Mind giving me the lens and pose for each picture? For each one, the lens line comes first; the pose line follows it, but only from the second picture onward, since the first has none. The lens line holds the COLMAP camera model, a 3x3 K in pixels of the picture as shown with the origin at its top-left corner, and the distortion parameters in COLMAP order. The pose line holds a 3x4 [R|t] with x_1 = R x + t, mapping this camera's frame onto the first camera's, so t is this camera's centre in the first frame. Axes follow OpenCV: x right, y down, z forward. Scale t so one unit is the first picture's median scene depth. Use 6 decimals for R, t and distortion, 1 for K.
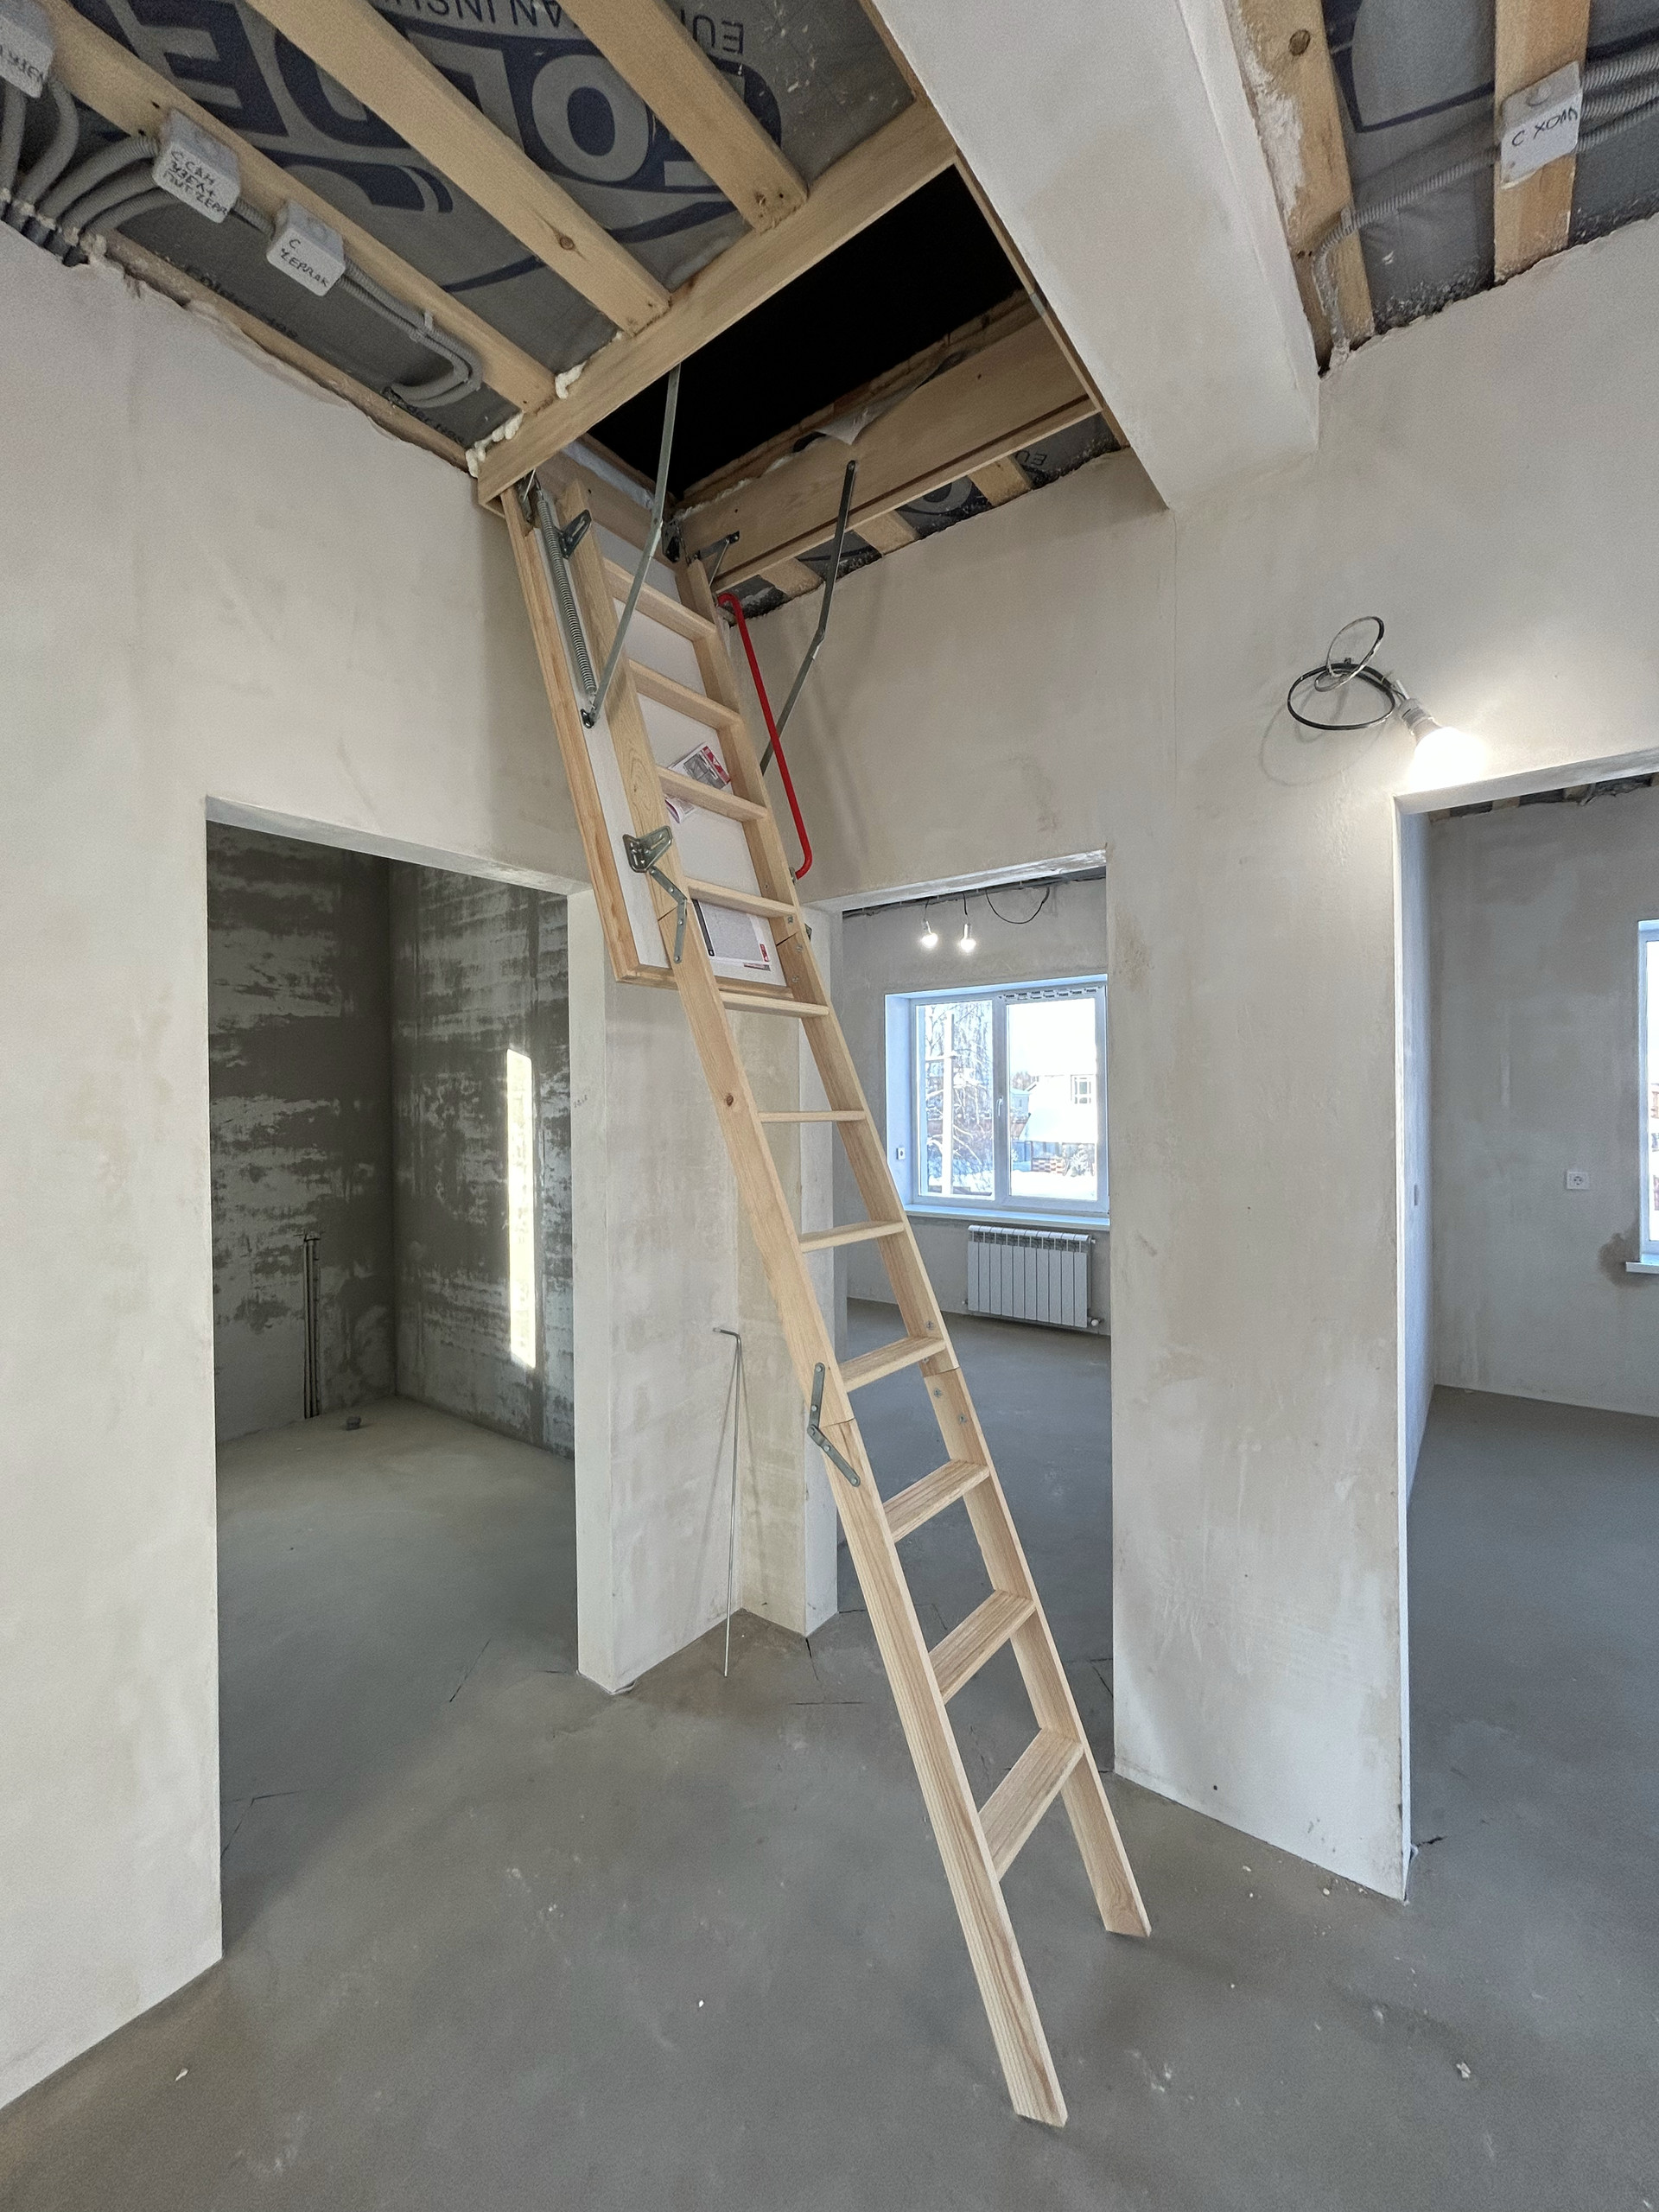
lens RADIAL K [[898.3, 0, 837.5], [0, 898.3, 1109.5], [0, 0, 1]] dist [-0.003368, 0.000520]
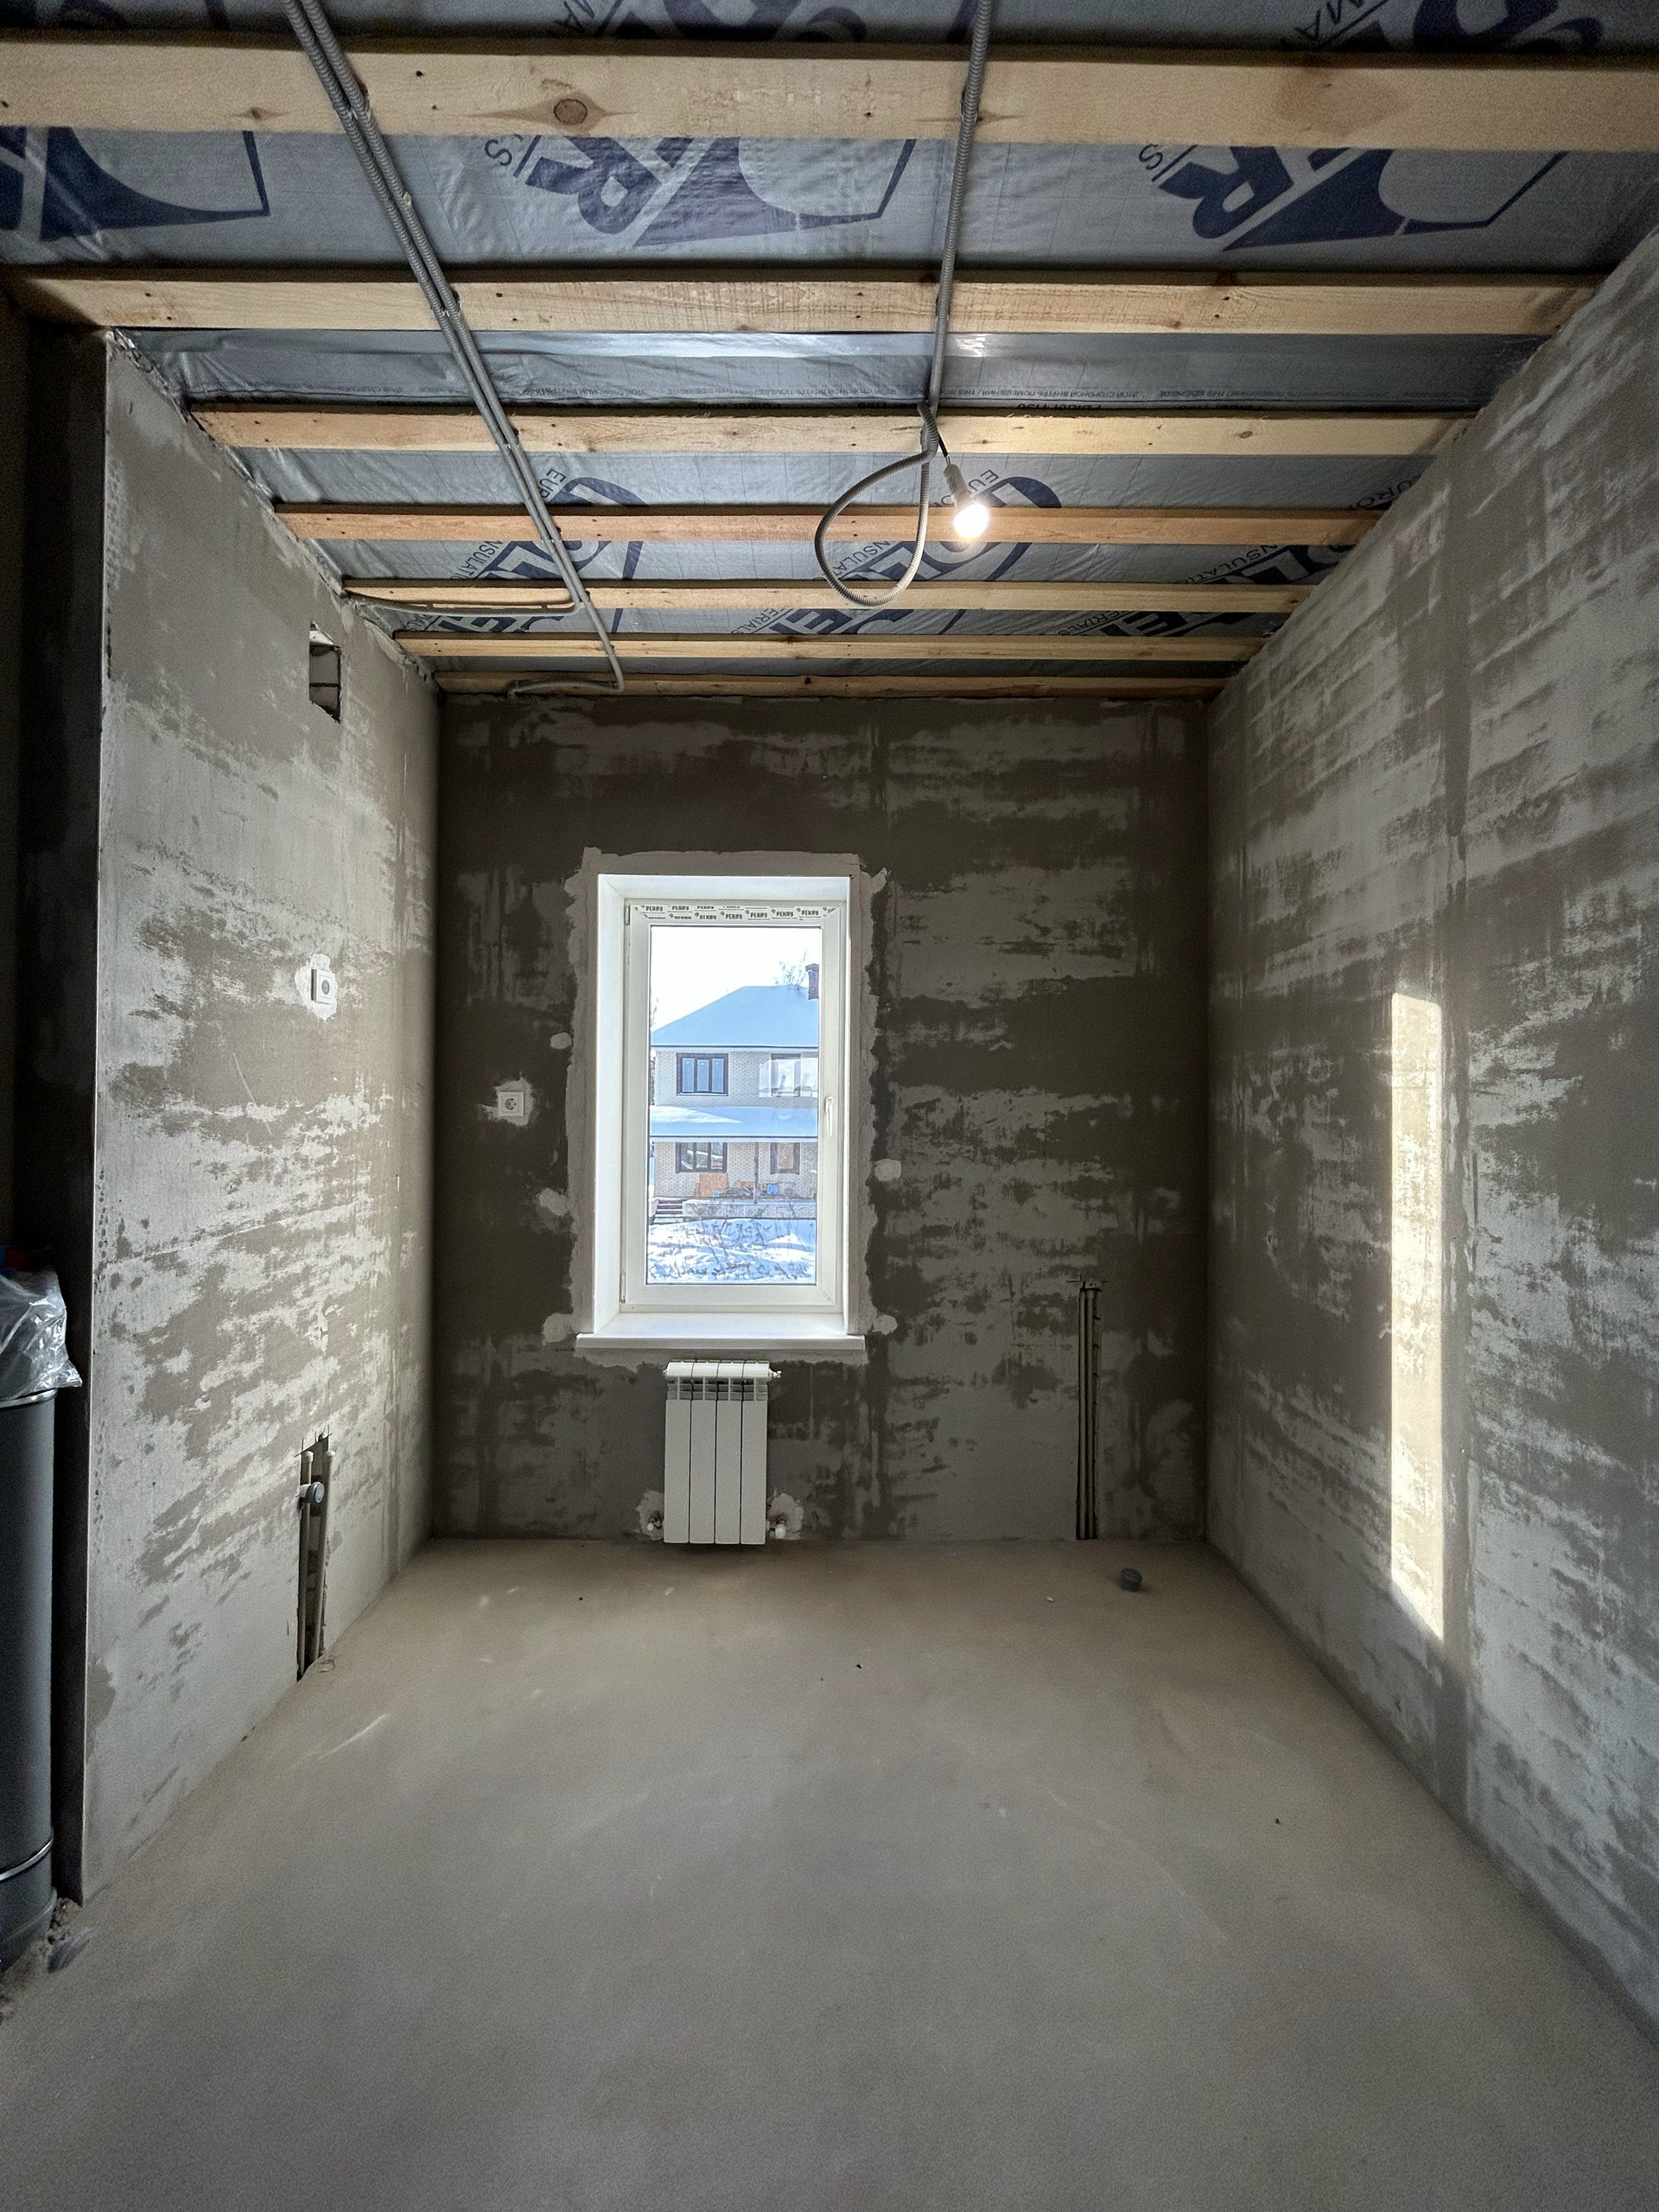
lens RADIAL K [[898.3, 0, 822.7], [0, 898.3, 1109.1], [0, 0, 1]] dist [-0.003368, 0.000520]
pose [[0.588439, 0.007460, -0.808507, -0.138326], [-0.017762, 0.999835, -0.003702, 0.007602], [0.808347, 0.016539, 0.588474, 0.415250]]
